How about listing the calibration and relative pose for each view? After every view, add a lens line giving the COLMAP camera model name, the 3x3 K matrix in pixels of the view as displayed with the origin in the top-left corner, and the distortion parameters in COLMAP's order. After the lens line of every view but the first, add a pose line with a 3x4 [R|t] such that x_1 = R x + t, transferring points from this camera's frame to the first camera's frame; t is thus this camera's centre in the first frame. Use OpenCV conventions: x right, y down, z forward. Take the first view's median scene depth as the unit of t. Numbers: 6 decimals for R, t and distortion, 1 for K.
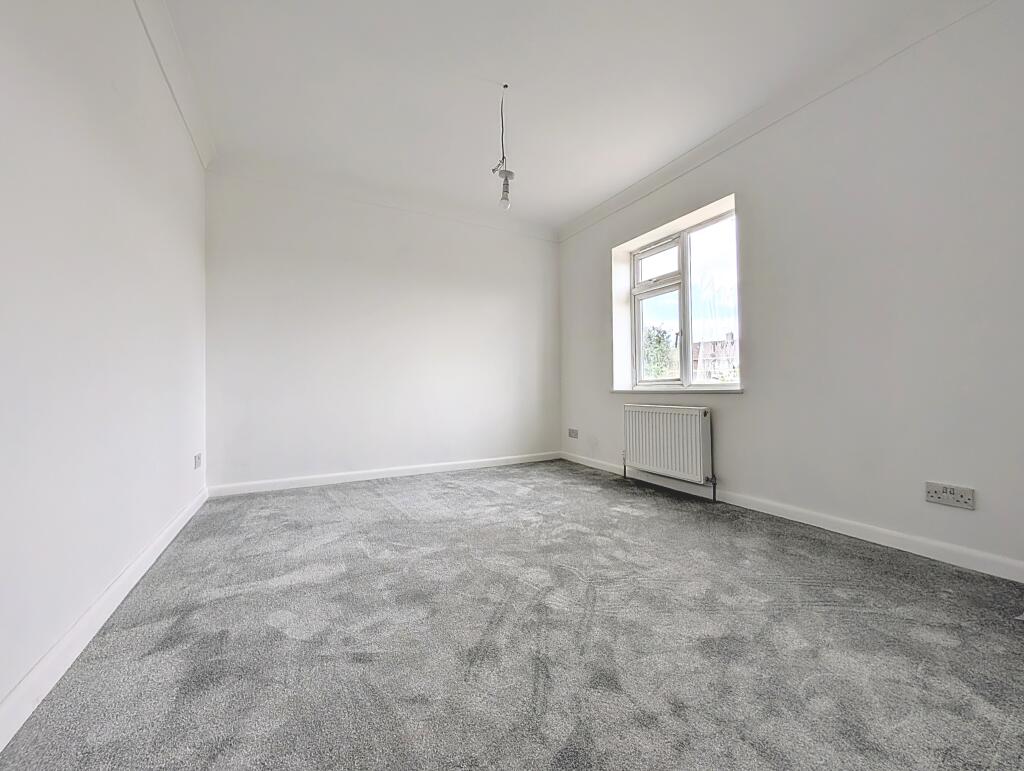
lens RADIAL K [[401.4, 0, 512.0], [0, 401.4, 385.5], [0, 0, 1]] dist [0.031320, -0.000006]
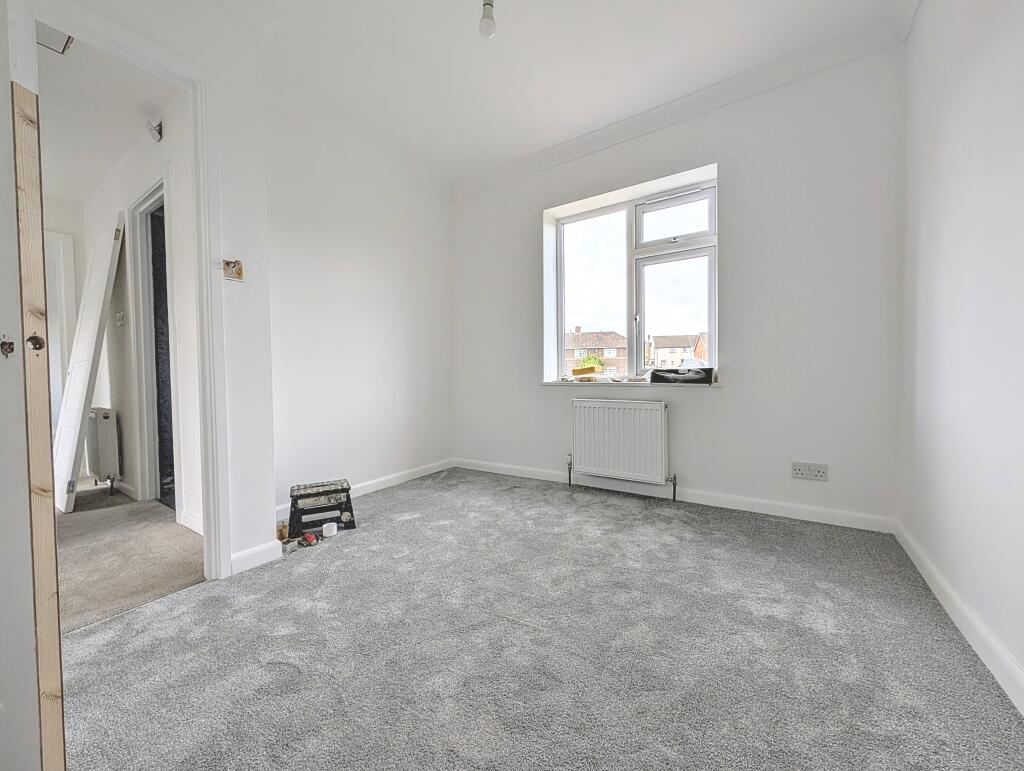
lens RADIAL K [[401.4, 0, 512.0], [0, 401.4, 385.5], [0, 0, 1]] dist [0.031320, -0.000006]
pose [[0.876038, 0.008503, 0.482167, -0.255257], [-0.008706, 0.999960, -0.001817, 0.027699], [-0.482163, -0.002606, 0.876078, 0.377159]]
